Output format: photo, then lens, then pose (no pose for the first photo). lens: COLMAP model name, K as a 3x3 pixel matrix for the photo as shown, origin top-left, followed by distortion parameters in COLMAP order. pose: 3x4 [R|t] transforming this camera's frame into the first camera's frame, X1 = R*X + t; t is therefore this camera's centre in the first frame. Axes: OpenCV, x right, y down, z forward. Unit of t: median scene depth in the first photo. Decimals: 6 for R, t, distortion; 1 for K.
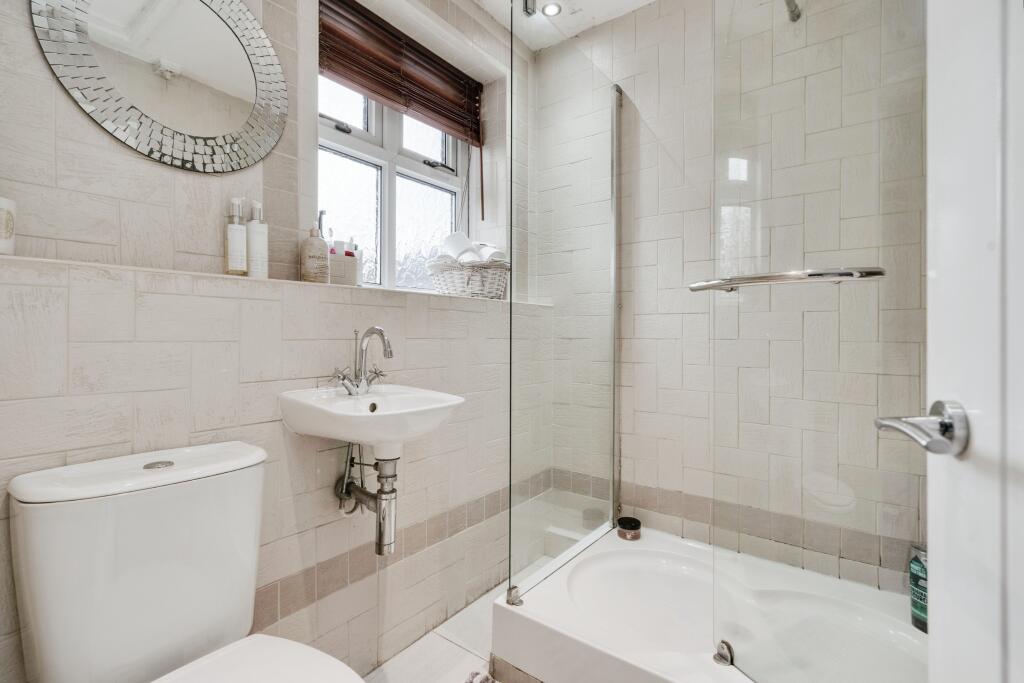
lens RADIAL K [[475.4, 0, 479.3], [0, 475.4, 324.5], [0, 0, 1]] dist [0.000476, 0.000556]
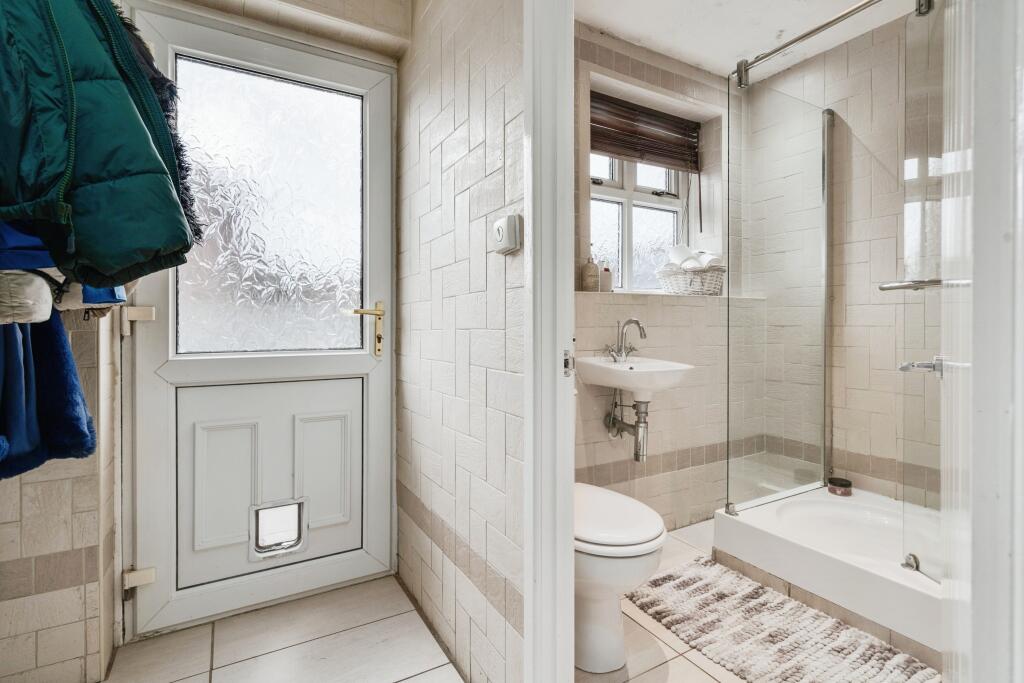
lens RADIAL K [[475.4, 0, 479.3], [0, 475.4, 324.5], [0, 0, 1]] dist [0.000476, 0.000556]
pose [[0.921036, -0.003796, -0.389460, -0.048361], [0.013443, 0.999666, 0.022050, -0.011788], [0.389246, -0.025544, 0.920780, -0.434531]]
